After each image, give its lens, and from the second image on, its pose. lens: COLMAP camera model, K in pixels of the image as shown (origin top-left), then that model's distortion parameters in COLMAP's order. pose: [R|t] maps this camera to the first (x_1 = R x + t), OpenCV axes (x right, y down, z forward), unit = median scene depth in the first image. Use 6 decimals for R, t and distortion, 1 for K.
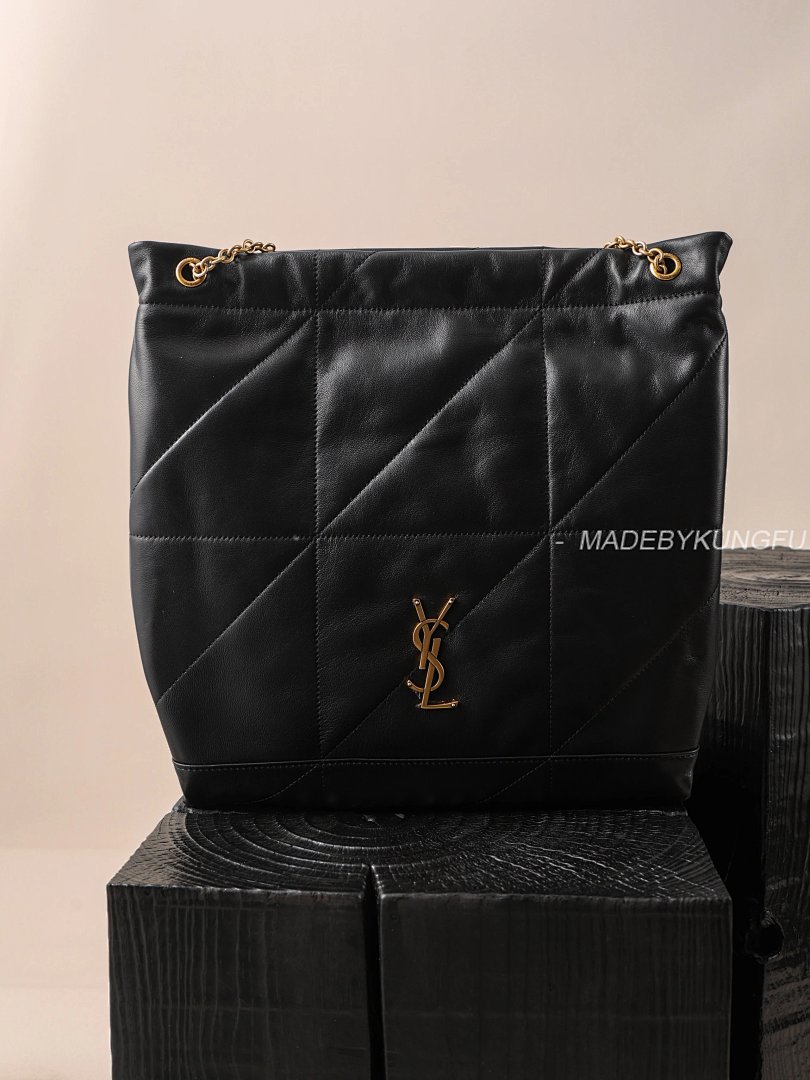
lens RADIAL K [[1194.0, 0, 419.8], [0, 1194.0, 540.1], [0, 0, 1]] dist [-0.004332, -0.022969]
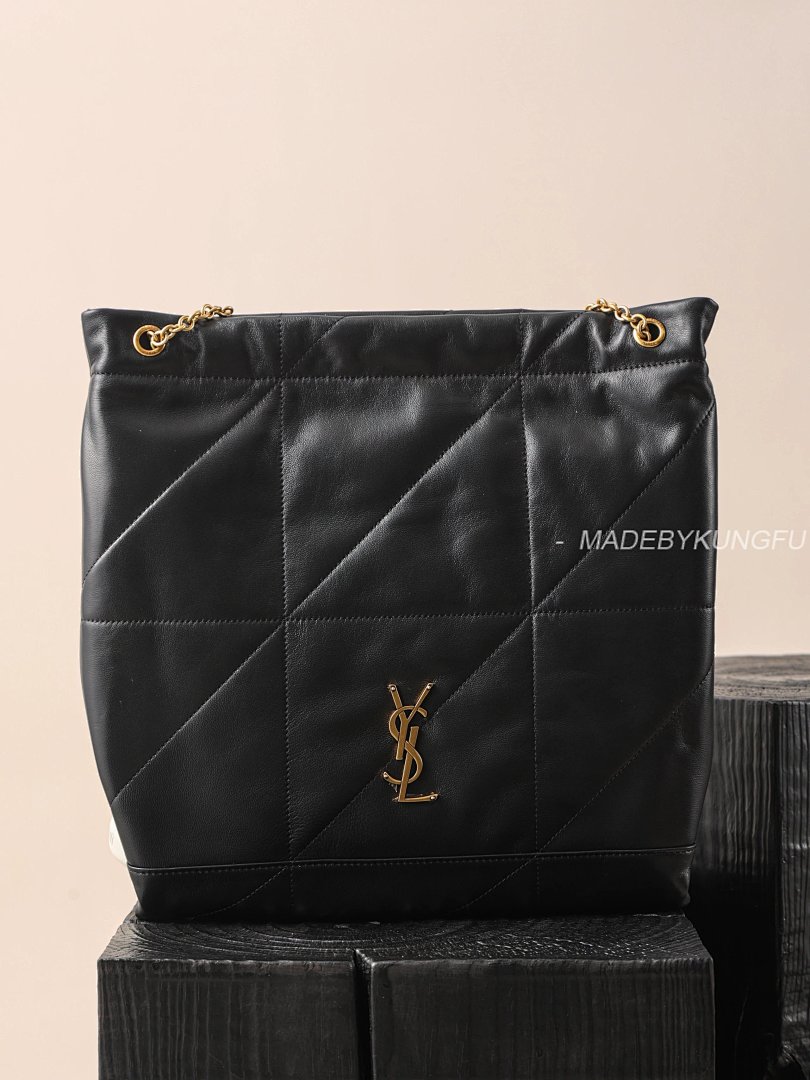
lens RADIAL K [[2487.1, 0, 405.0], [0, 2487.1, 540.0], [0, 0, 1]] dist [-0.037555, 0.386975]
pose [[0.998493, -0.007341, 0.054391, -0.098100], [0.011227, 0.997378, -0.071487, 0.075365], [-0.053723, 0.071990, 0.995957, -0.956002]]
